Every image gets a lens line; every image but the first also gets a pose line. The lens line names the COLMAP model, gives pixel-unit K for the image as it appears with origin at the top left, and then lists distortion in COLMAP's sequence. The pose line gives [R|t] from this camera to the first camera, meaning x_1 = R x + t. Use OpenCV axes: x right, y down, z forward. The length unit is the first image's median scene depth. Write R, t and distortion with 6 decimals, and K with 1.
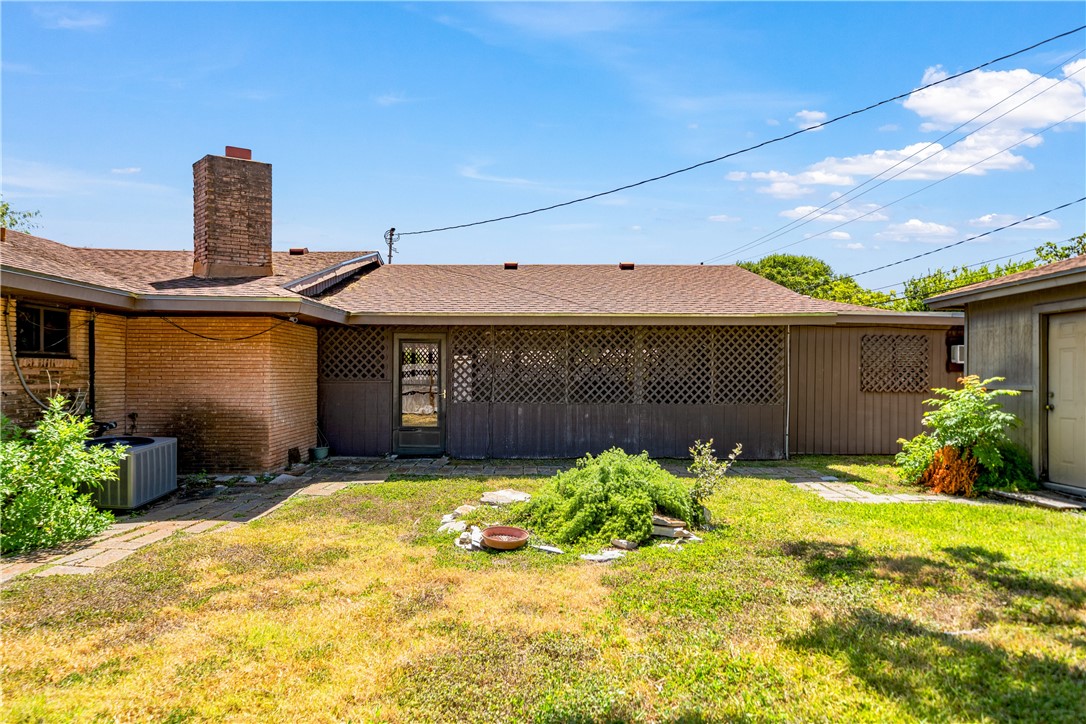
lens RADIAL K [[598.8, 0, 545.7], [0, 598.8, 369.8], [0, 0, 1]] dist [0.004617, 0.000122]
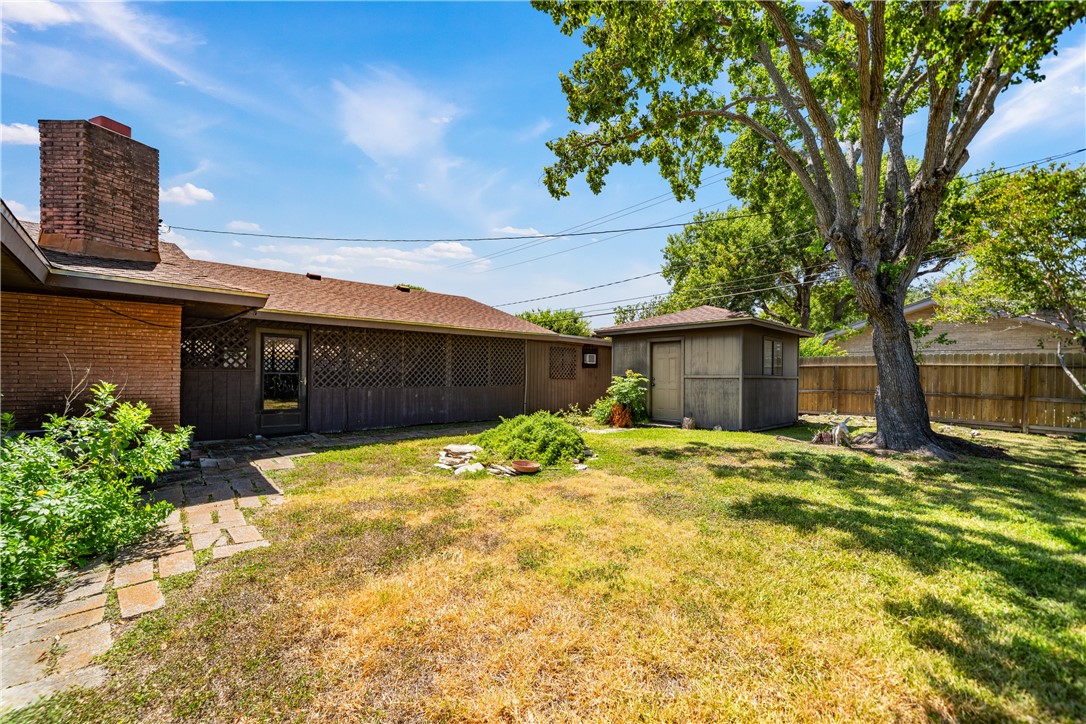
lens RADIAL K [[432.3, 0, 542.3], [0, 432.3, 366.9], [0, 0, 1]] dist [0.008141, 0.000061]
pose [[0.762049, 0.013770, 0.647373, -0.449335], [-0.019014, 0.999819, 0.001115, 0.002476], [-0.647240, -0.013159, 0.762172, 0.037938]]
